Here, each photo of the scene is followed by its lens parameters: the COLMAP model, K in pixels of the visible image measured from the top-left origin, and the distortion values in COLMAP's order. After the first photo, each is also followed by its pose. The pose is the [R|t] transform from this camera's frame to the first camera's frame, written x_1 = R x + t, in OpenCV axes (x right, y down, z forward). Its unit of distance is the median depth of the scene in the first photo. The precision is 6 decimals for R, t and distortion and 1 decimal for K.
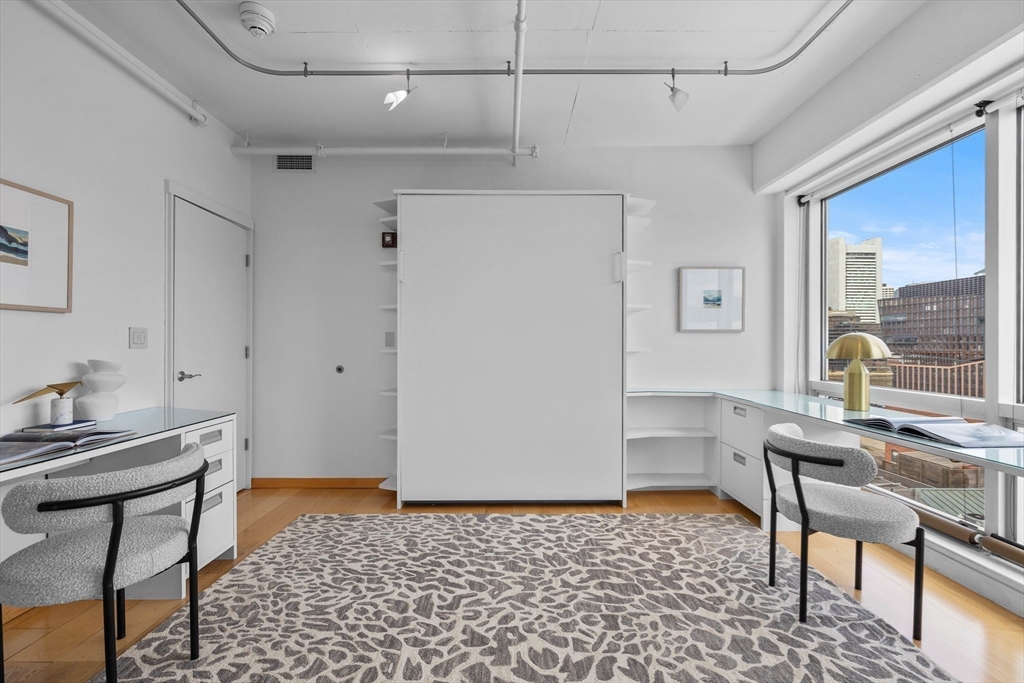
lens RADIAL K [[479.7, 0, 520.0], [0, 479.7, 342.9], [0, 0, 1]] dist [-0.001240, -0.000090]
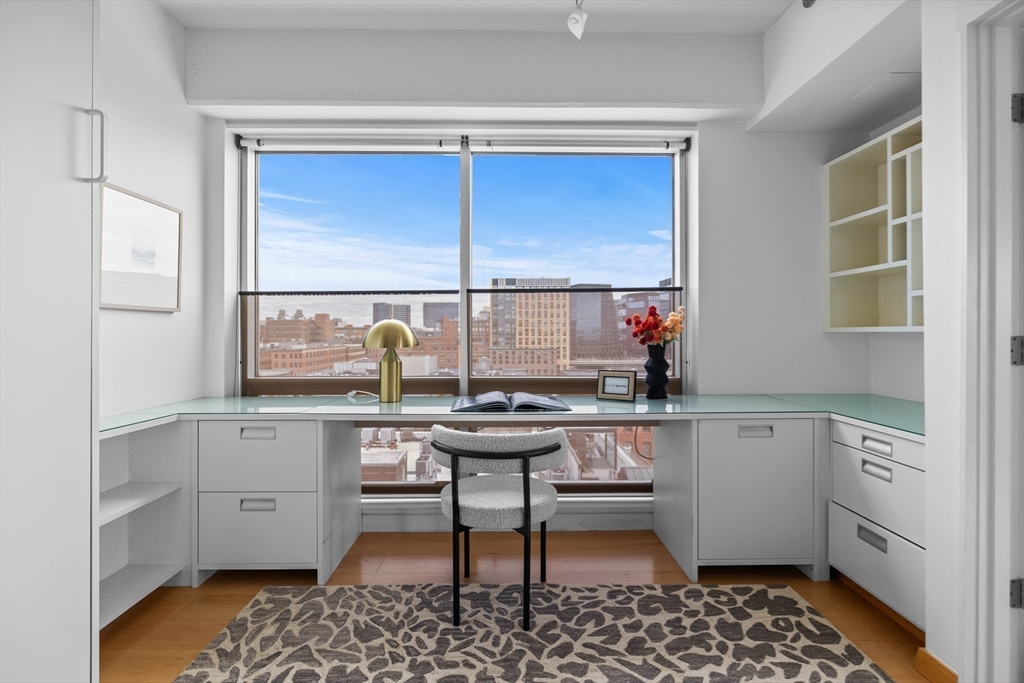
lens RADIAL K [[489.2, 0, 508.7], [0, 489.2, 342.1], [0, 0, 1]] dist [-0.012621, 0.003403]
pose [[-0.017497, -0.017150, 0.999700, -0.319803], [0.001571, 0.999851, 0.017180, 0.009254], [-0.999846, 0.001872, -0.017467, 0.980813]]
